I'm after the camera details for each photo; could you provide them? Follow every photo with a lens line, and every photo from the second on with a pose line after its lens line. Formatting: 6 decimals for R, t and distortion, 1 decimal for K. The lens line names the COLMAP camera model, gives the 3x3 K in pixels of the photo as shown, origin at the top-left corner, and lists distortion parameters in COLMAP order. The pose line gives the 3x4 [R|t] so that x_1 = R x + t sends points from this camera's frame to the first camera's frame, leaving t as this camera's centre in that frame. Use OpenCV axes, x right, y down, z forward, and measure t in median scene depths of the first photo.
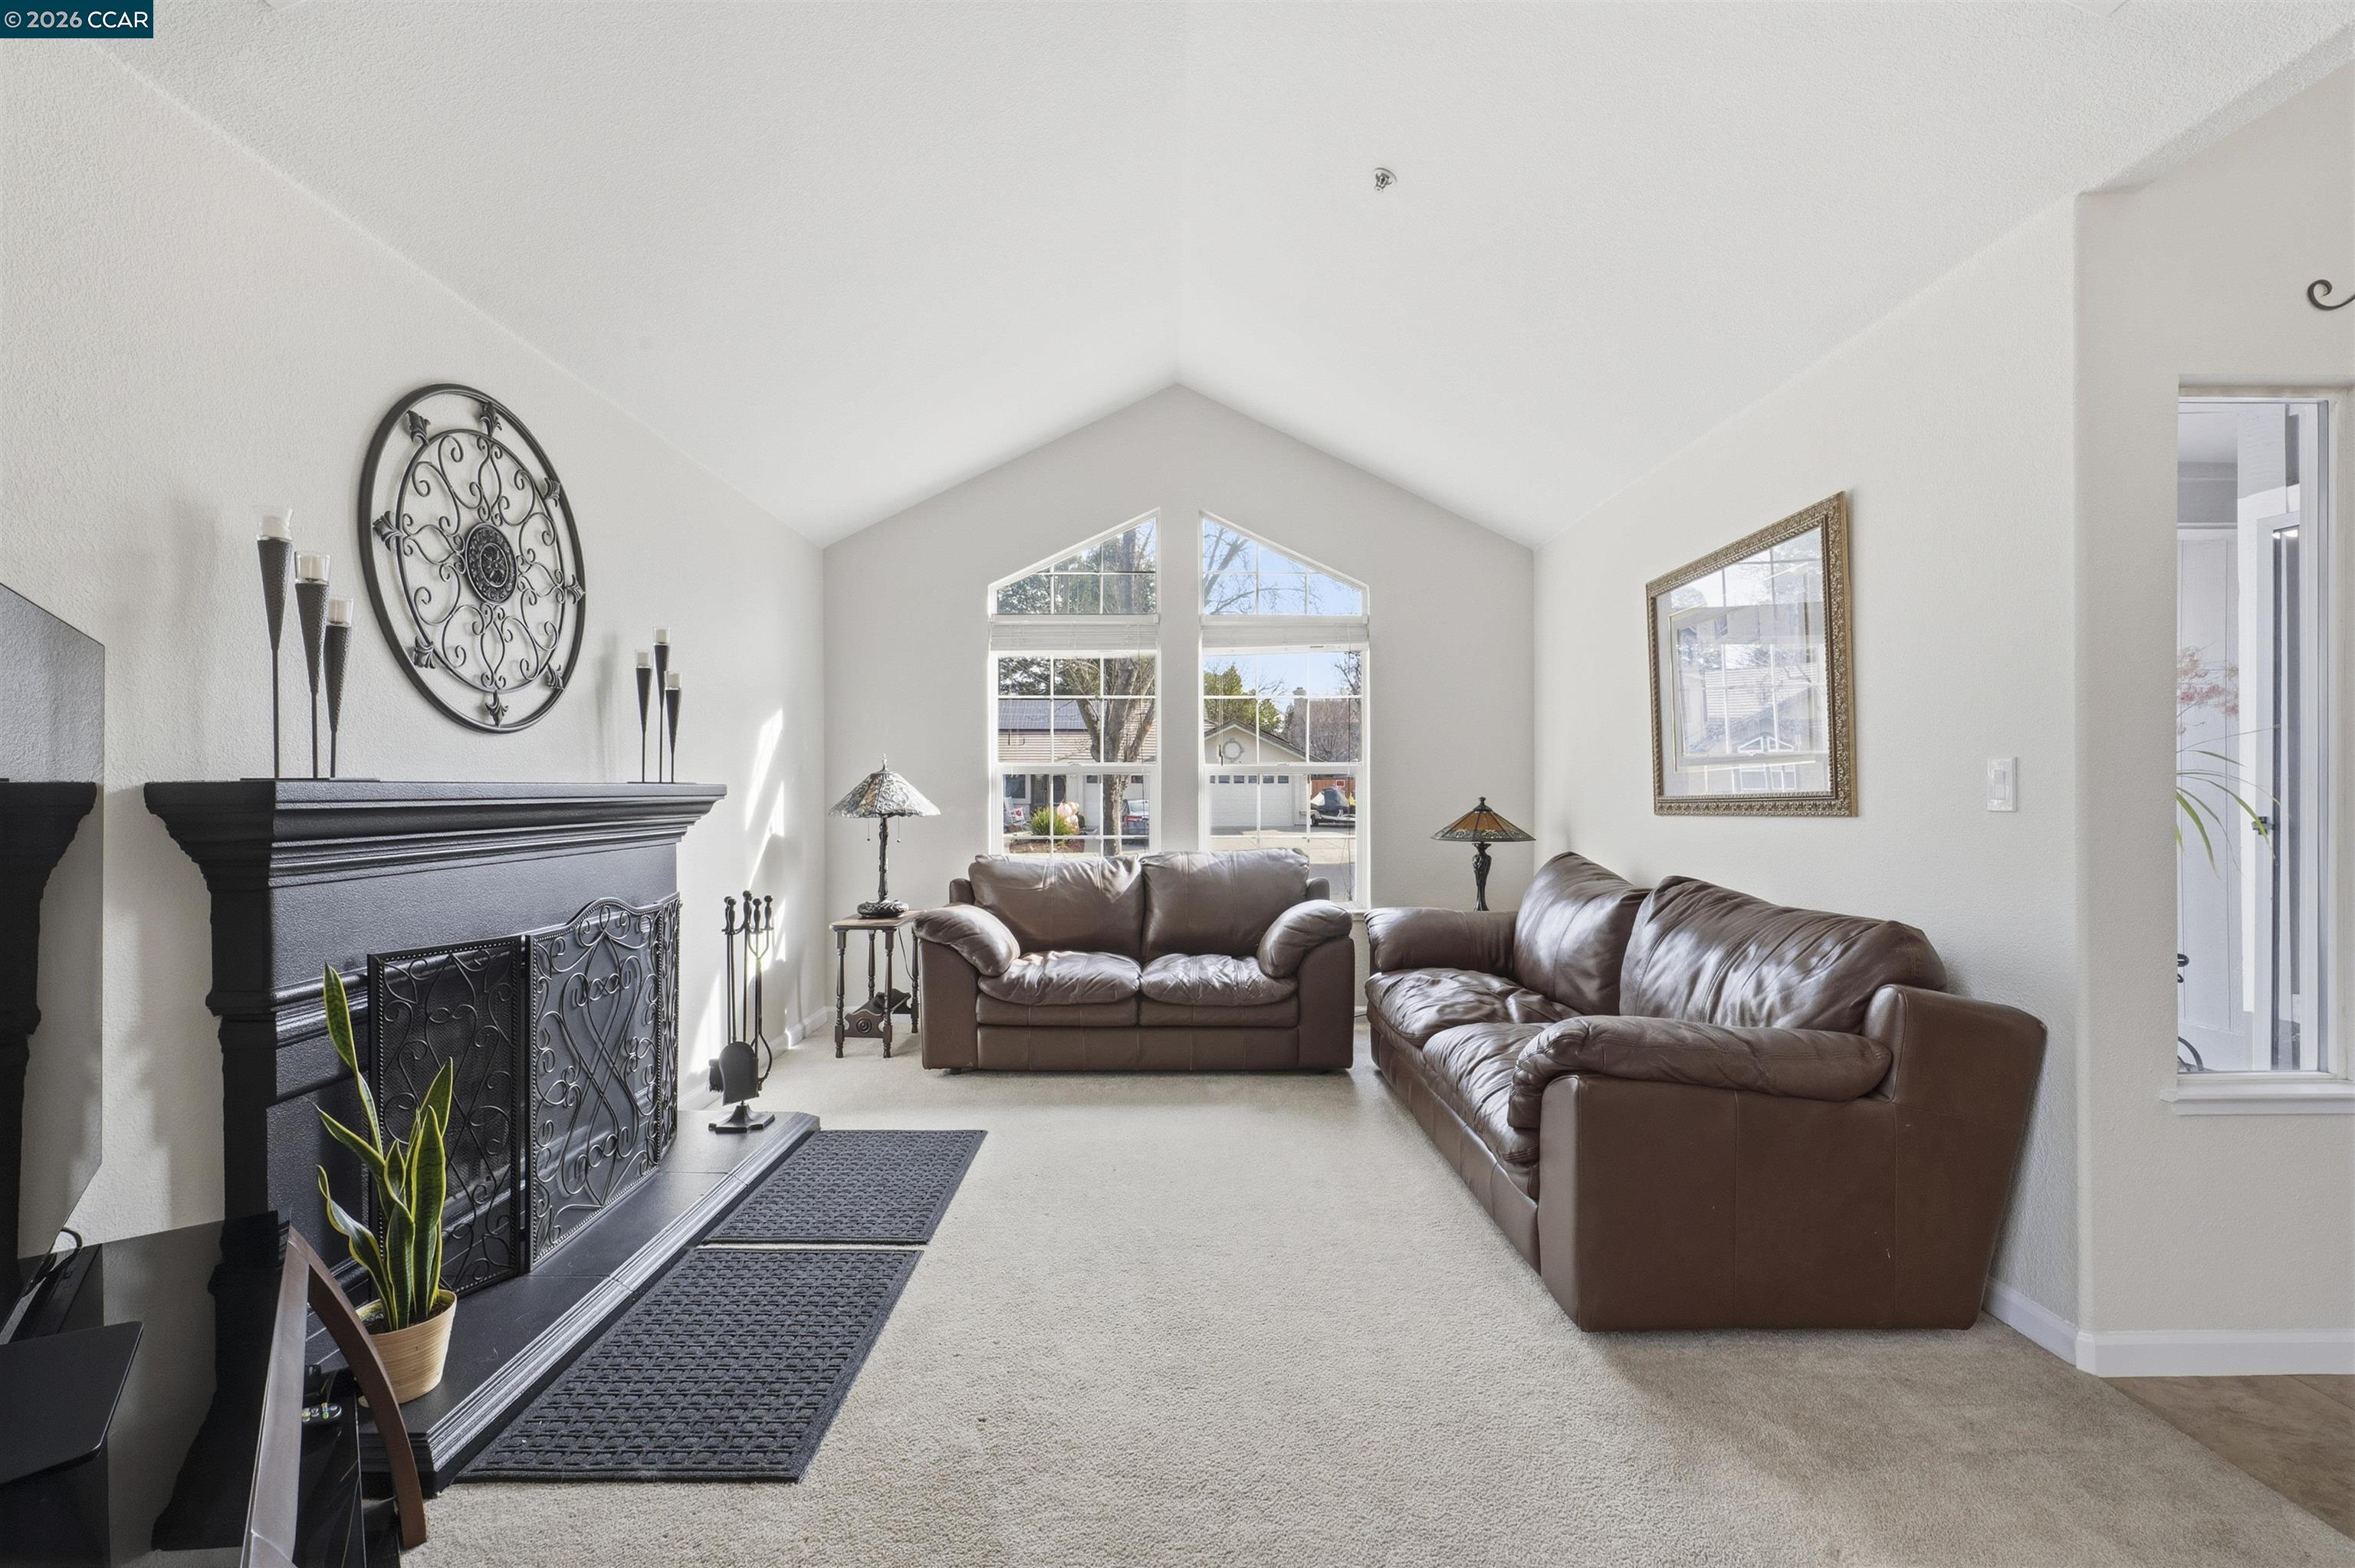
lens RADIAL K [[1051.9, 0, 1177.5], [0, 1051.9, 784.0], [0, 0, 1]] dist [-0.002039, 0.000504]
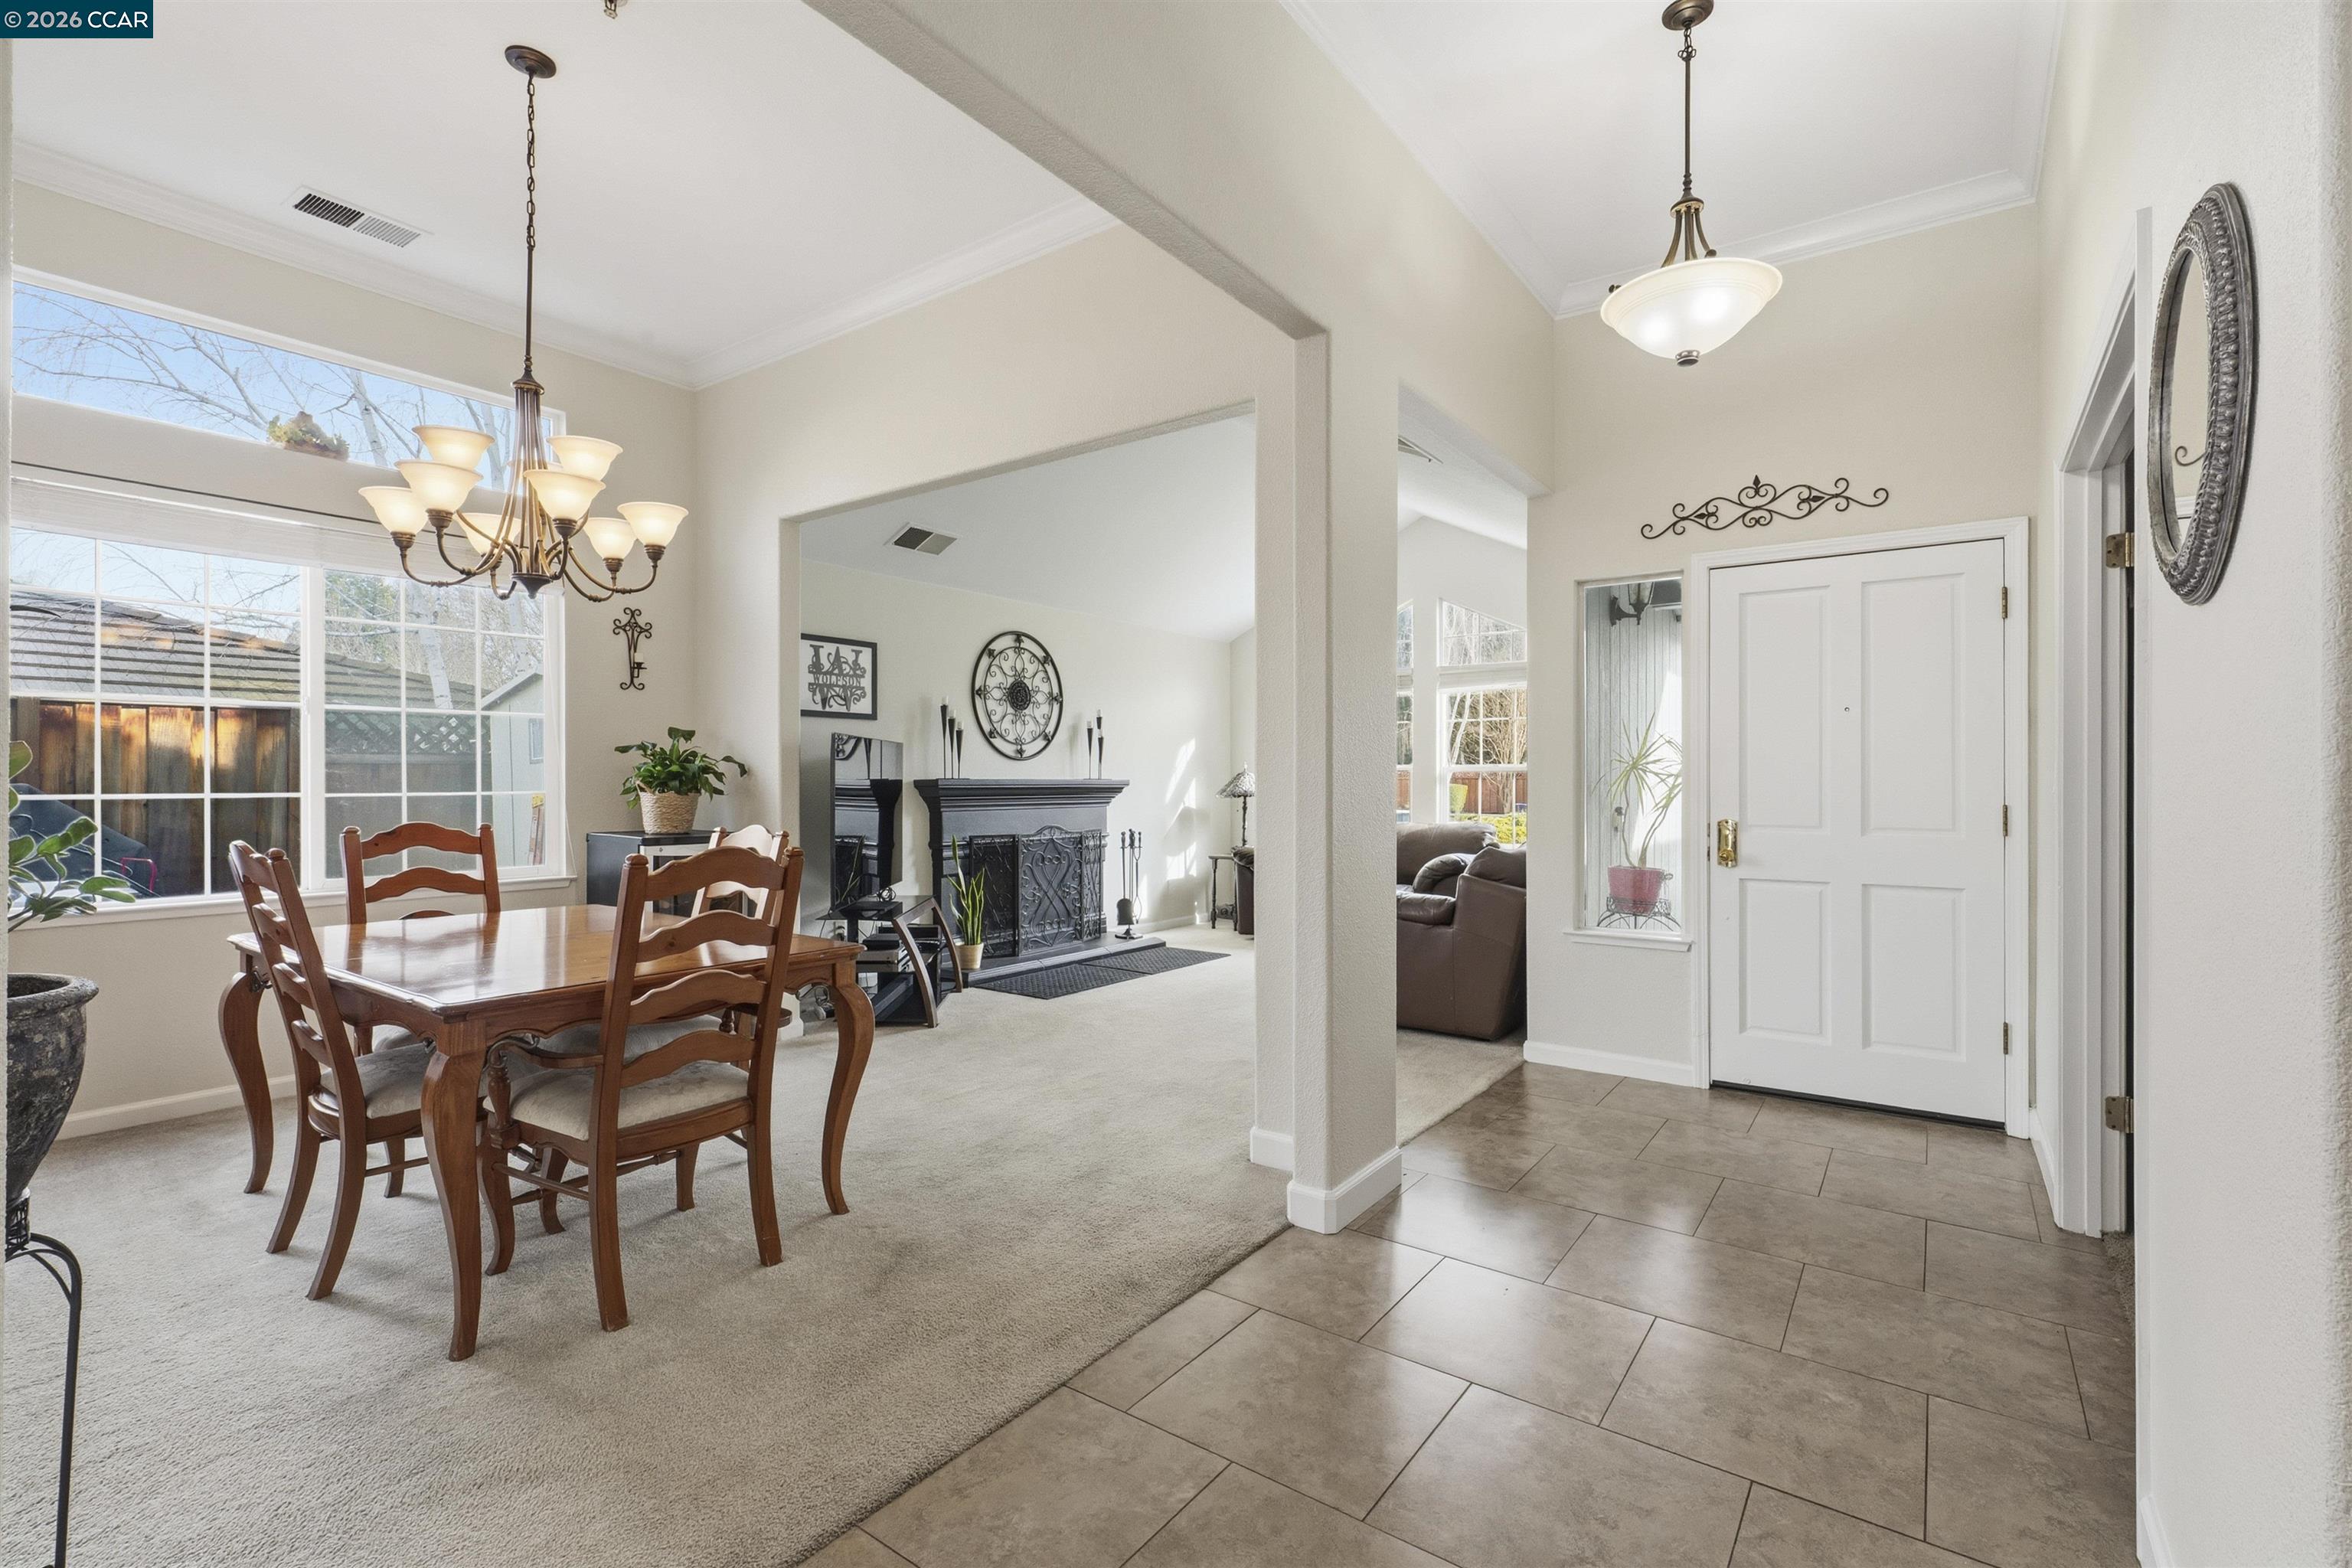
lens RADIAL K [[1063.9, 0, 1176.0], [0, 1063.9, 784.0], [0, 0, 1]] dist [-0.000809, -0.000140]
pose [[0.810173, 0.008150, -0.586134, 1.216990], [-0.002669, 0.999944, 0.010215, -0.017744], [0.586184, -0.006712, 0.810150, -0.919602]]
